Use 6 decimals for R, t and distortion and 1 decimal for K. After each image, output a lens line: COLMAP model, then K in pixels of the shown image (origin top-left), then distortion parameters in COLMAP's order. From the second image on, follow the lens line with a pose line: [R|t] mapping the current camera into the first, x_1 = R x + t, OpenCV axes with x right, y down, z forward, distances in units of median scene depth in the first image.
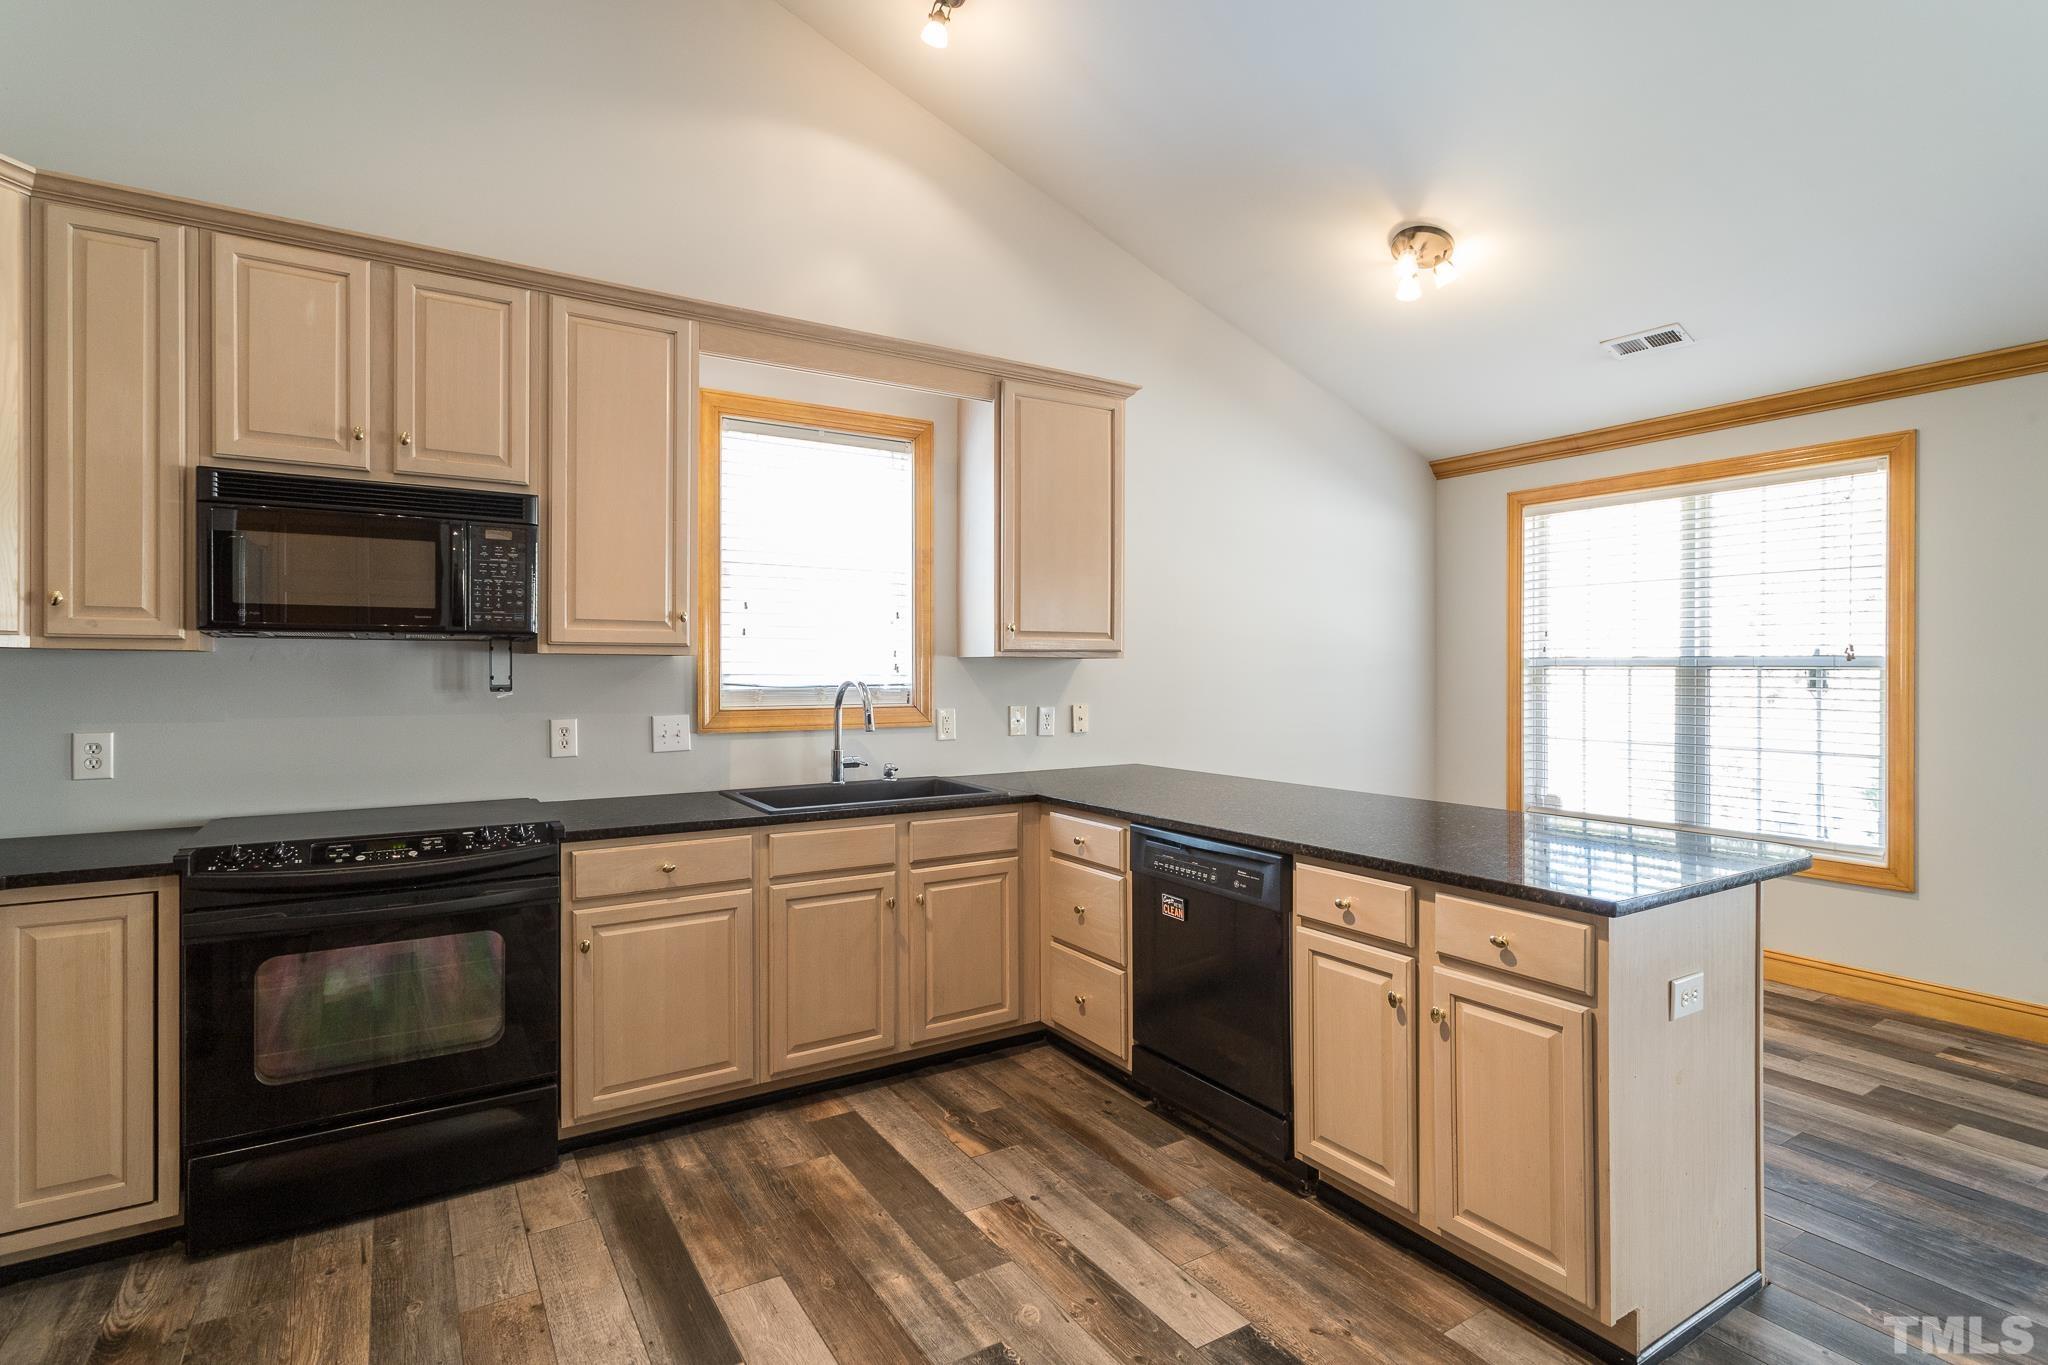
lens RADIAL K [[1009.1, 0, 1025.0], [0, 1009.1, 673.9], [0, 0, 1]] dist [0.004306, 0.000780]
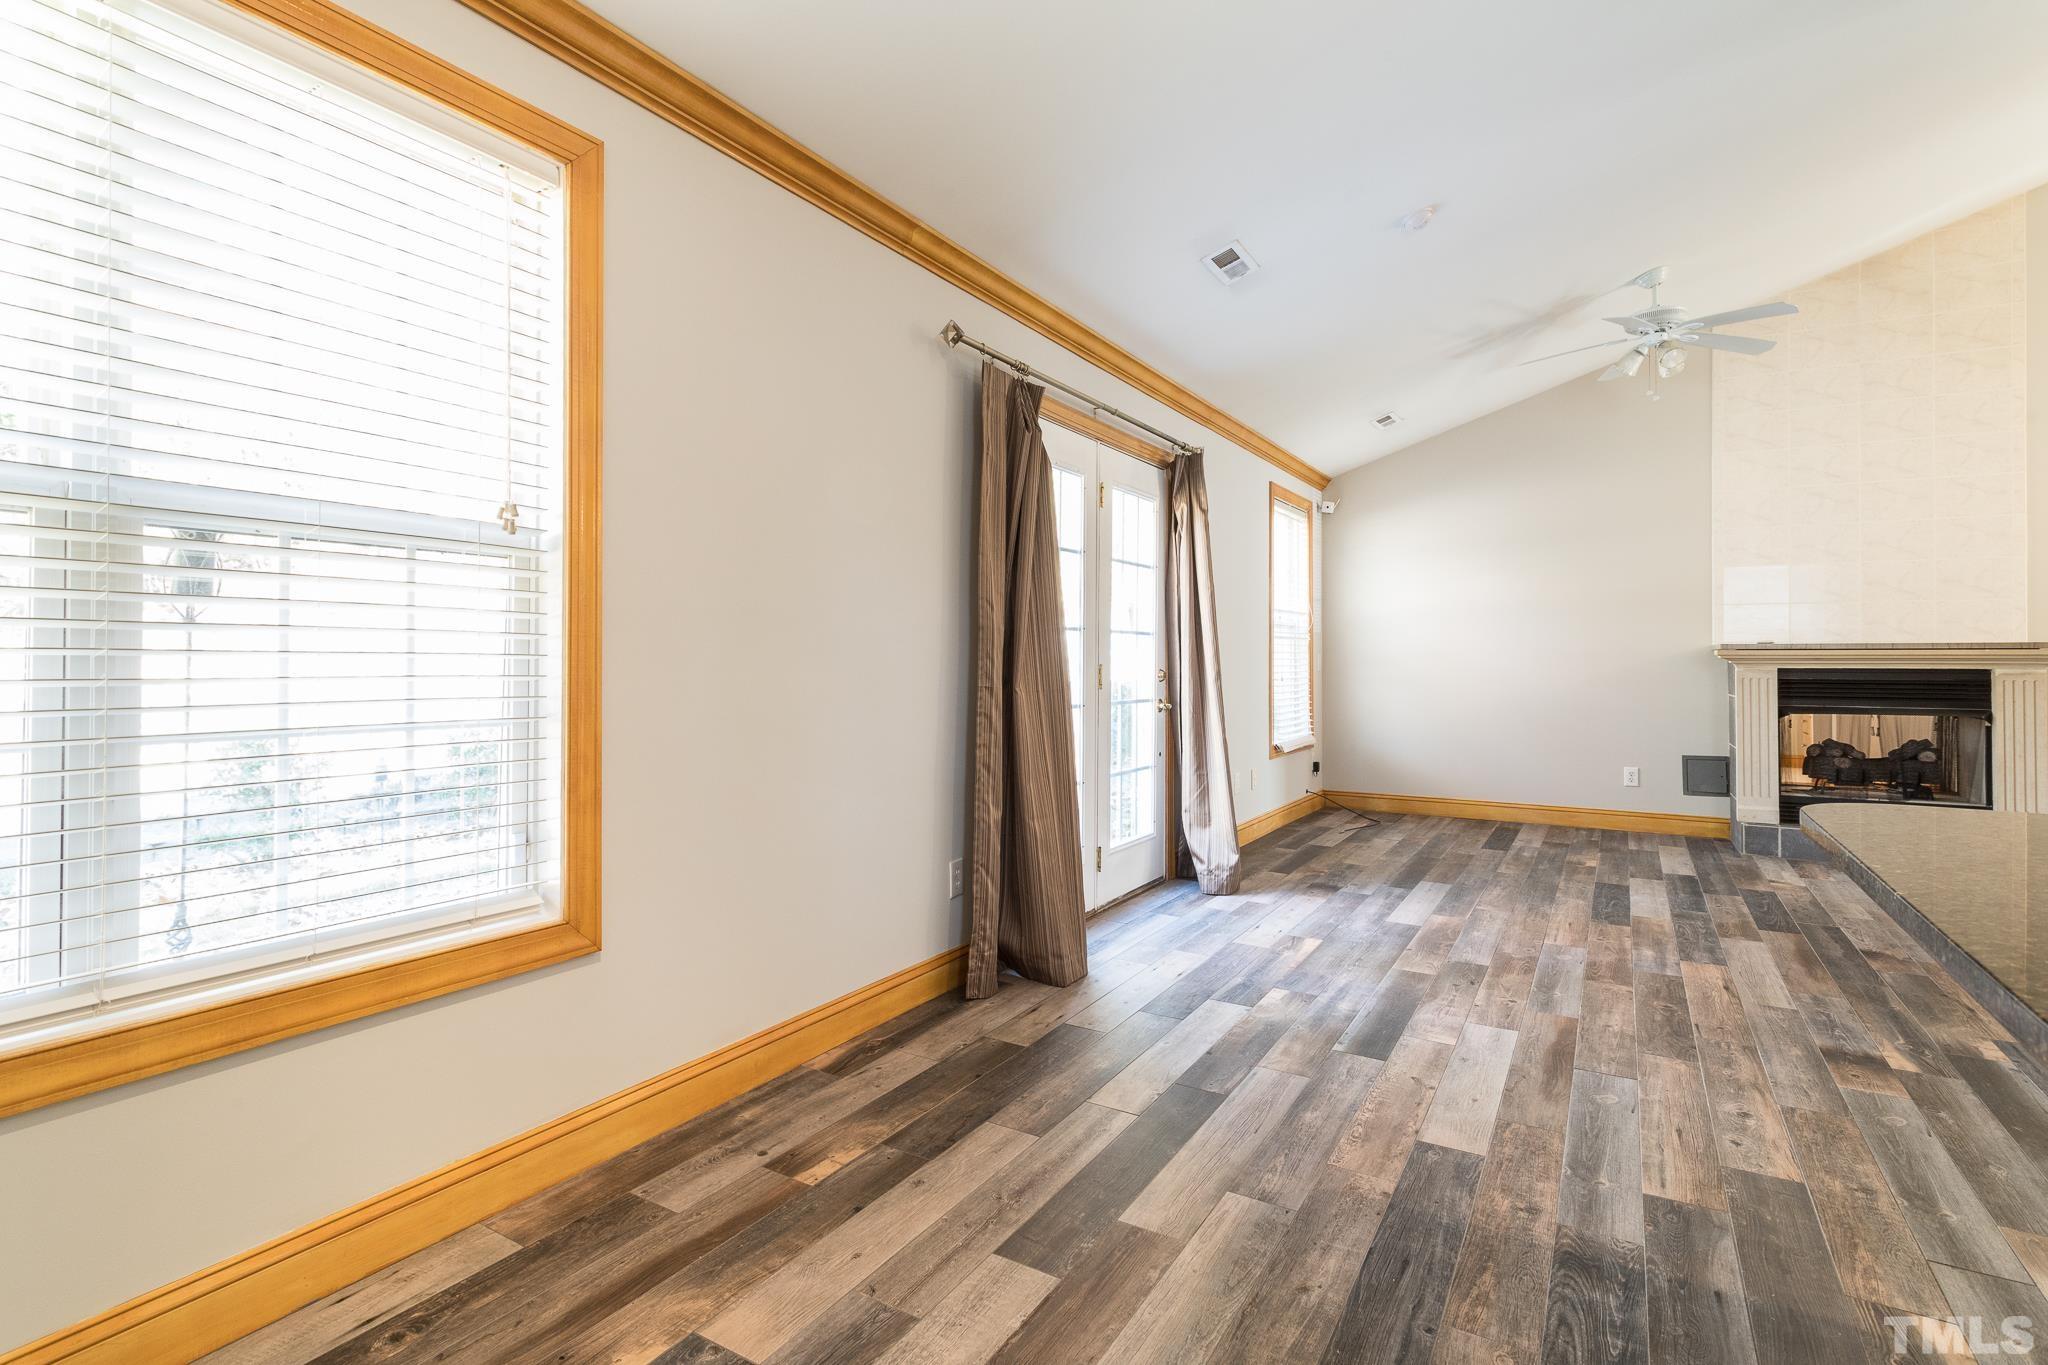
lens RADIAL K [[1006.9, 0, 1013.0], [0, 1006.9, 649.4], [0, 0, 1]] dist [0.001485, 0.000196]
pose [[-0.450387, 0.007423, 0.892802, 0.330940], [-0.000392, 0.999964, -0.008512, 0.064108], [-0.892833, -0.004184, -0.450368, 1.309149]]
